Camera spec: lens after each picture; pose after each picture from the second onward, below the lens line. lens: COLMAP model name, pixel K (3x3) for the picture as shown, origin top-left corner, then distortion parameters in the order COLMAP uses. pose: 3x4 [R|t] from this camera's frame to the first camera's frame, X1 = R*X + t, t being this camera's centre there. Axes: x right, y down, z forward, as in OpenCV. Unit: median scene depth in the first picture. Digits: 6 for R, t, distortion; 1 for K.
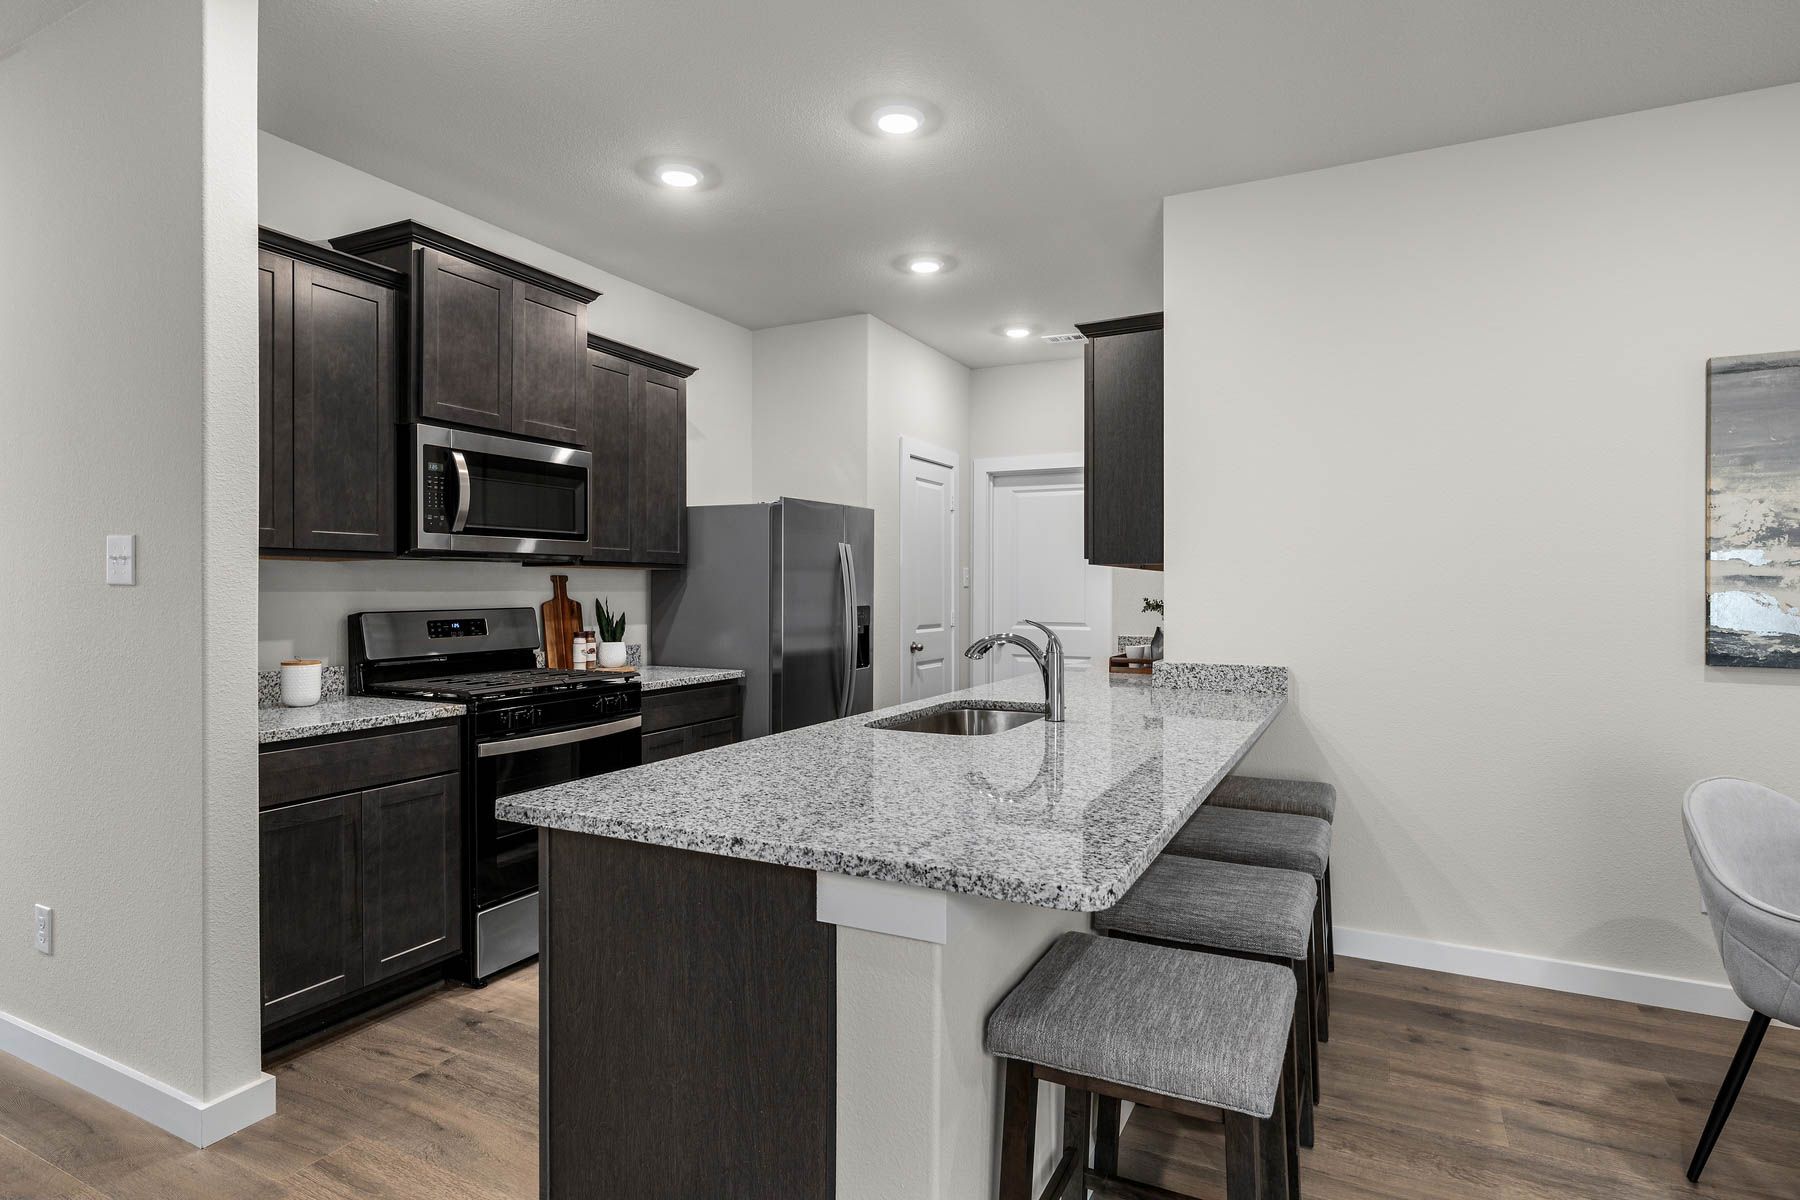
lens RADIAL K [[920.2, 0, 900.0], [0, 920.2, 600.0], [0, 0, 1]] dist [-0.001522, -0.000267]
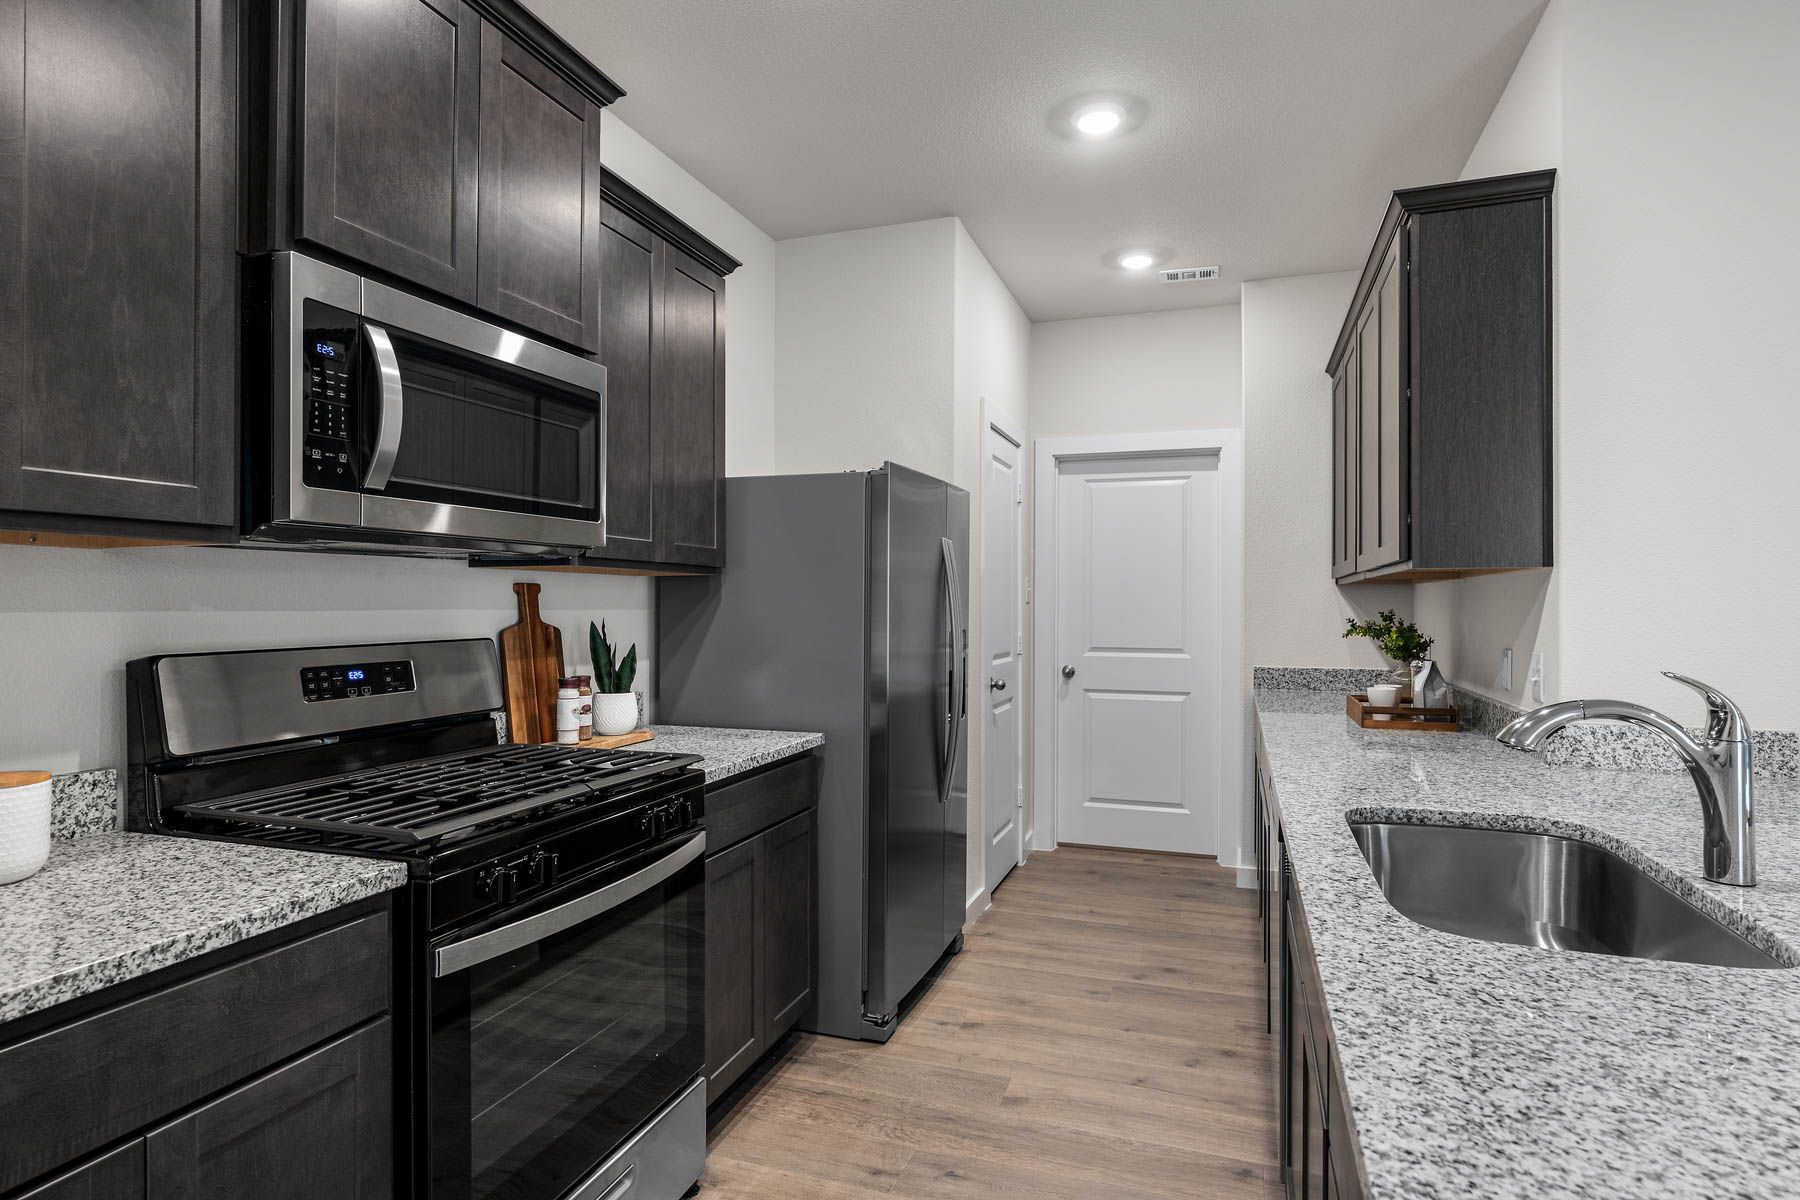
lens RADIAL K [[931.5, 0, 905.8], [0, 931.5, 605.0], [0, 0, 1]] dist [-0.000494, -0.000779]
pose [[0.990987, 0.000693, 0.133957, -0.250871], [0.000806, 0.999938, -0.011131, -0.006662], [-0.133956, 0.011139, 0.990925, 0.443077]]
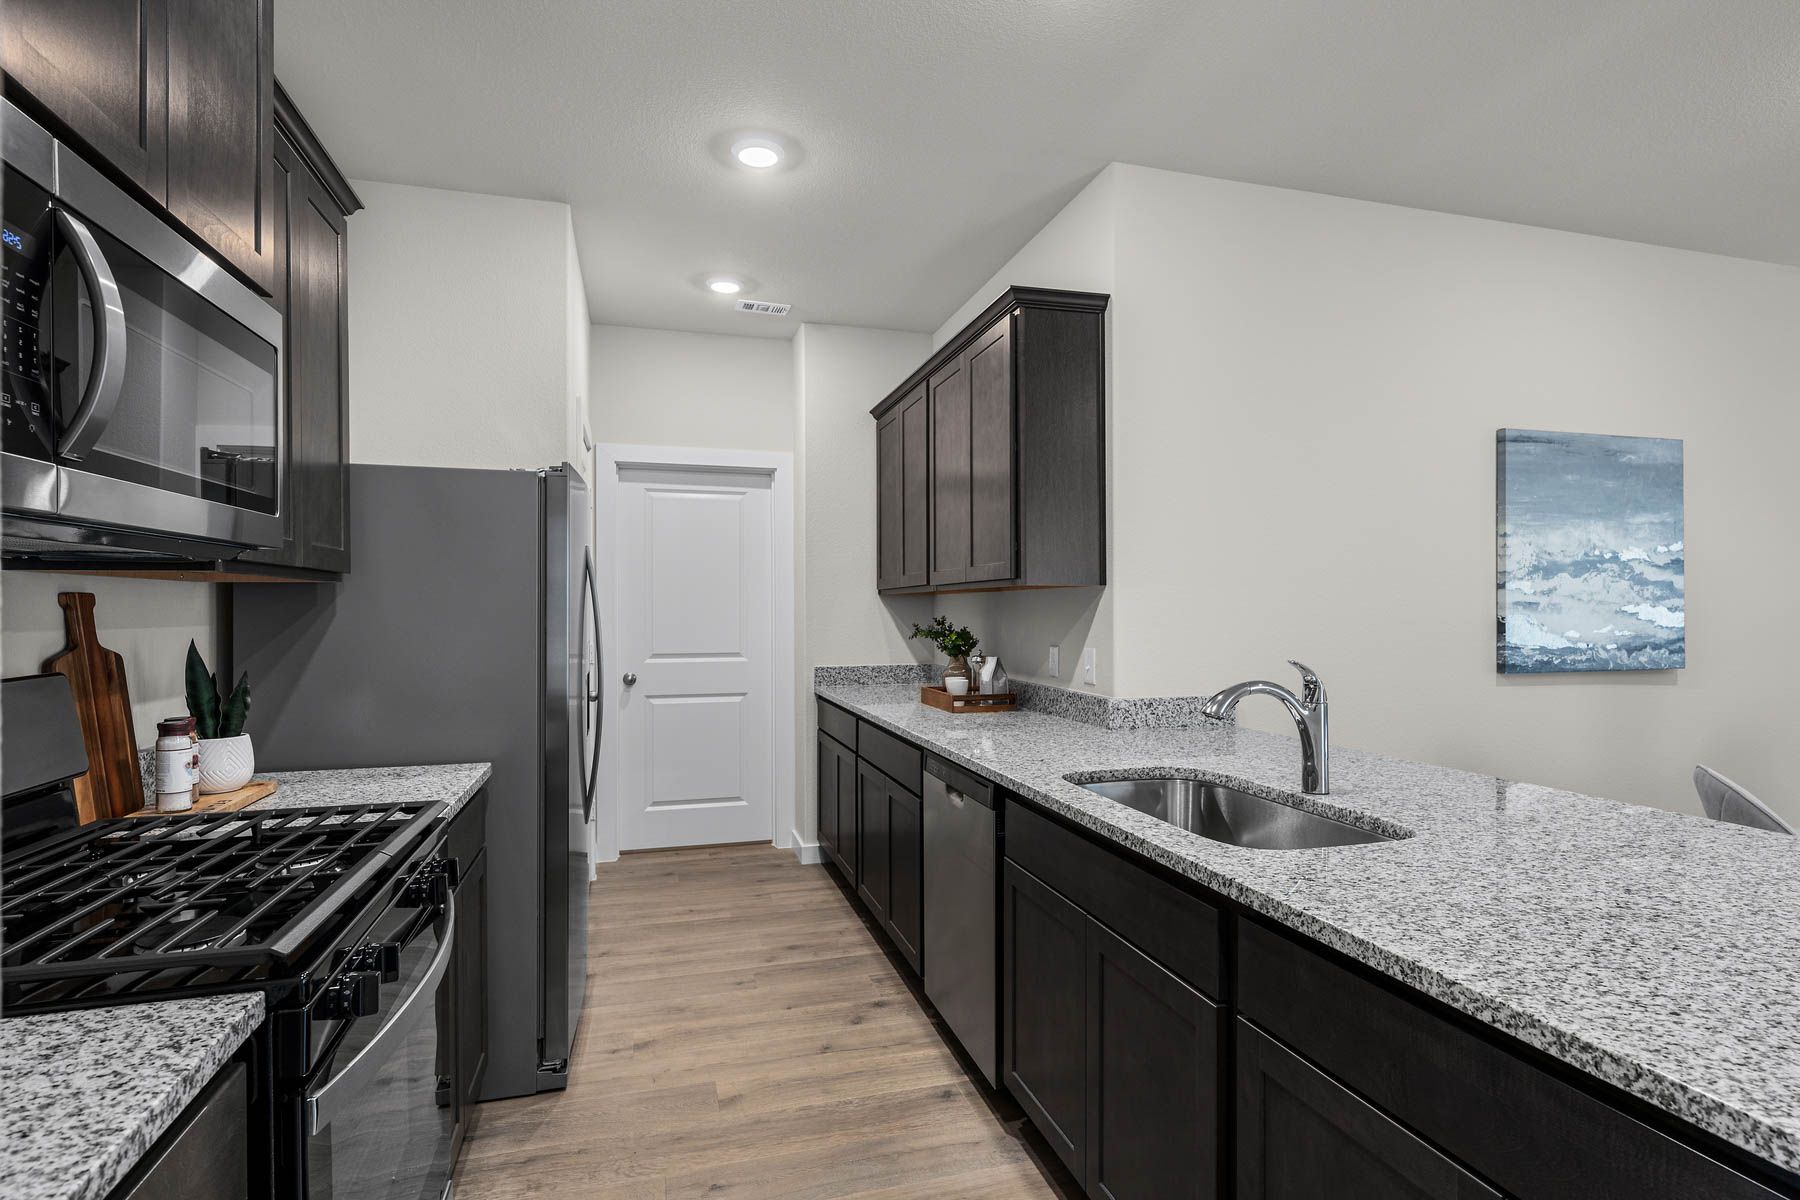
lens RADIAL K [[902.5, 0, 900.9], [0, 902.5, 613.5], [0, 0, 1]] dist [-0.000377, 0.000048]
pose [[0.735382, -0.007611, 0.677610, -0.451835], [0.011414, 0.999934, -0.001156, -0.014766], [-0.677557, 0.008585, 0.735420, 0.528521]]
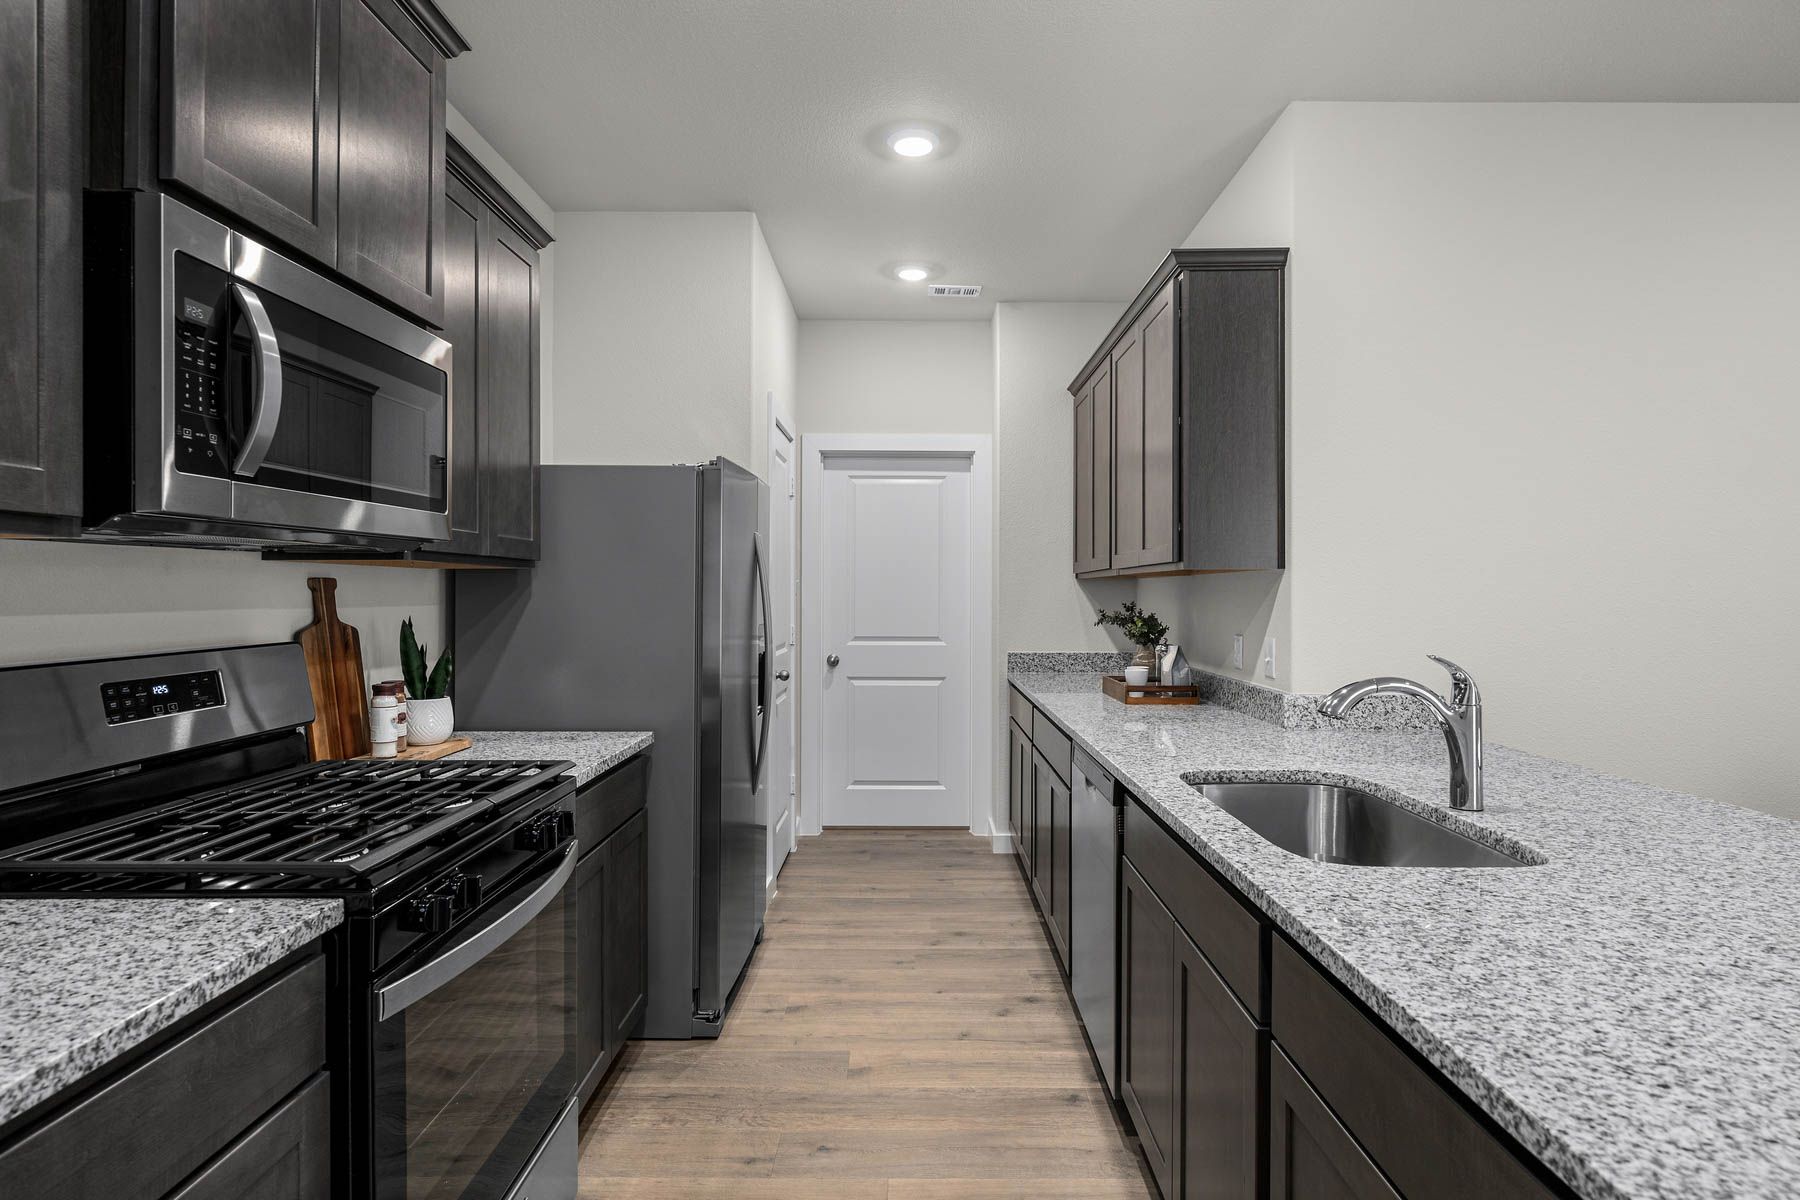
lens RADIAL K [[933.3, 0, 903.8], [0, 933.3, 596.0], [0, 0, 1]] dist [-0.001205, -0.000081]
pose [[0.895560, -0.001792, 0.444936, -0.375072], [0.004711, 0.999974, -0.005456, -0.014160], [-0.444915, 0.006983, 0.895546, 0.450387]]
